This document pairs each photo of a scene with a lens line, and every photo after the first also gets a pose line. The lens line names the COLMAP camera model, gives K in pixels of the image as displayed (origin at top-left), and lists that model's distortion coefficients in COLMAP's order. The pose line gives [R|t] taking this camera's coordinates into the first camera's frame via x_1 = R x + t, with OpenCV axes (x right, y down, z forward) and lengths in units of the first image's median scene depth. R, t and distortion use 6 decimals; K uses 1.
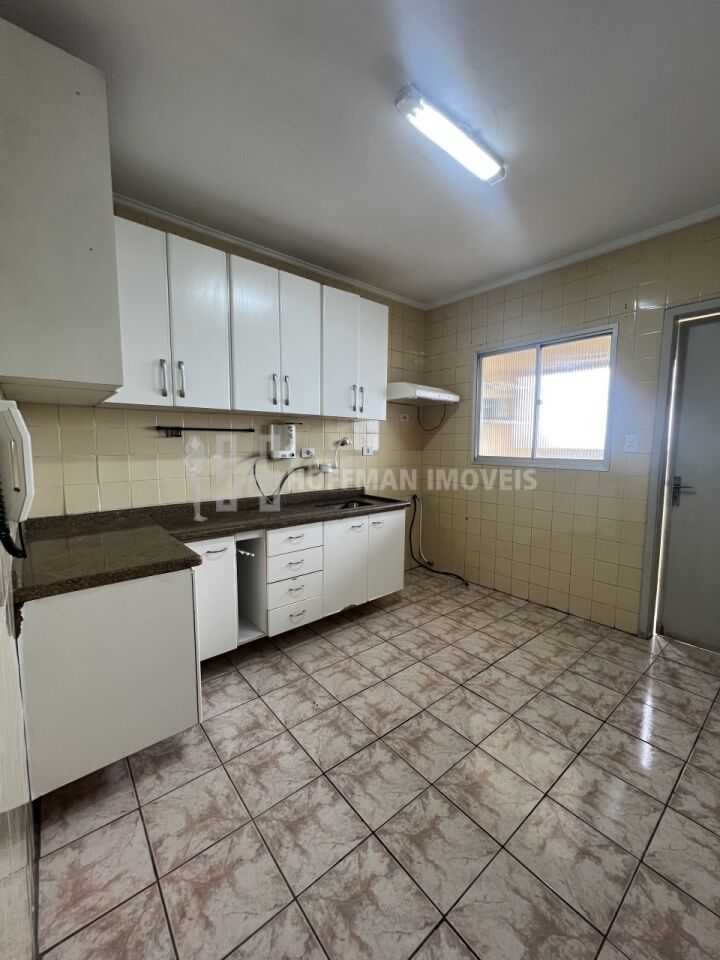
lens RADIAL K [[382.0, 0, 358.4], [0, 382.0, 479.9], [0, 0, 1]] dist [-0.003556, 0.000478]
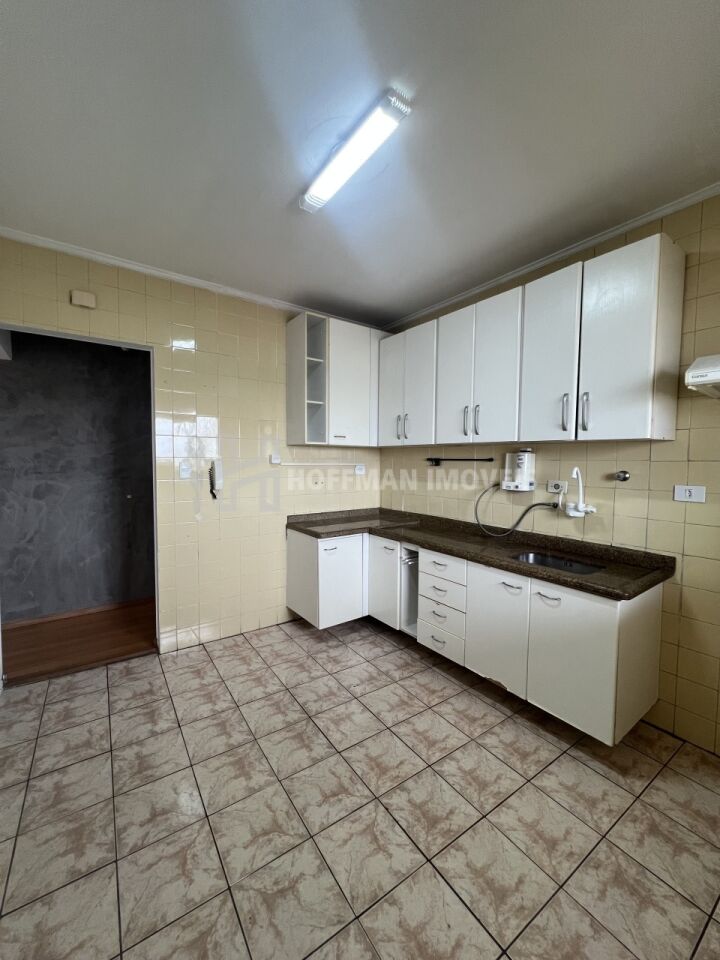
lens RADIAL K [[382.0, 0, 358.4], [0, 382.0, 480.0], [0, 0, 1]] dist [-0.003556, 0.000478]
pose [[-0.079990, 0.048428, -0.995619, 0.913170], [-0.105024, 0.992850, 0.056732, -0.115822], [0.991247, 0.109102, -0.074332, 0.875495]]
